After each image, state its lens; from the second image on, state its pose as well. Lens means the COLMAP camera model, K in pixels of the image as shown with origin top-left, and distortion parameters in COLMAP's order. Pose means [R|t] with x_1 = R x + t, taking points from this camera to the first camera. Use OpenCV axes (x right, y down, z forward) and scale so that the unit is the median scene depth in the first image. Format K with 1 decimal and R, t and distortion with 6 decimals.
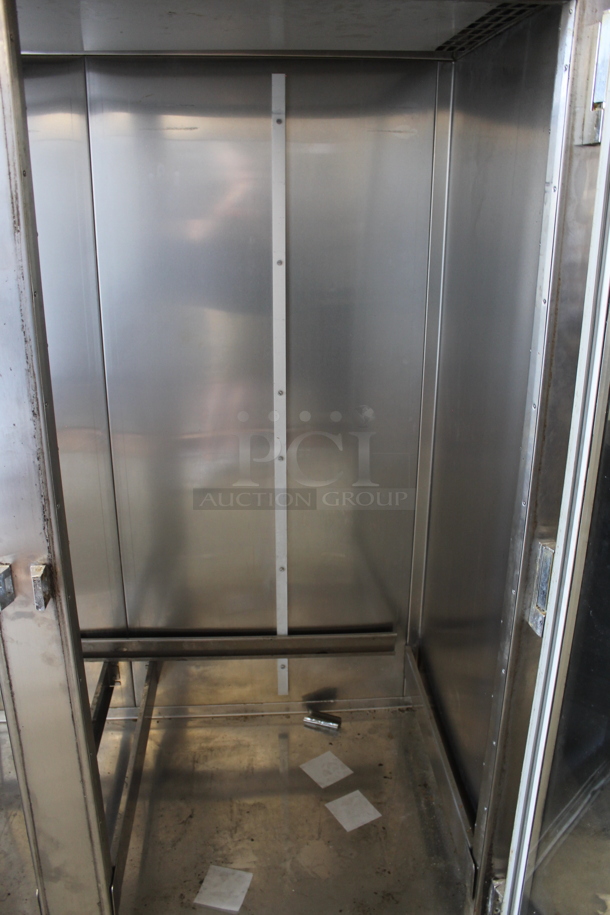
lens RADIAL K [[755.5, 0, 305.0], [0, 755.5, 457.5], [0, 0, 1]] dist [-0.163322, 0.132398]
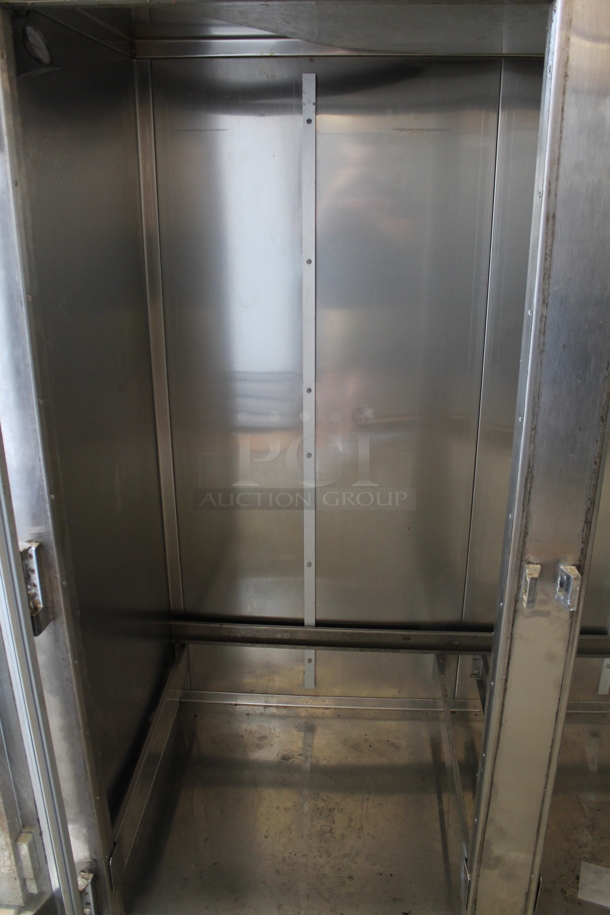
lens RADIAL K [[755.5, 0, 305.0], [0, 755.5, 457.5], [0, 0, 1]] dist [-0.163322, 0.132398]
pose [[0.991230, 0.040768, -0.125699, -0.502300], [-0.038895, 0.999093, 0.017321, -0.006456], [0.126291, -0.012280, 0.991917, -0.049990]]
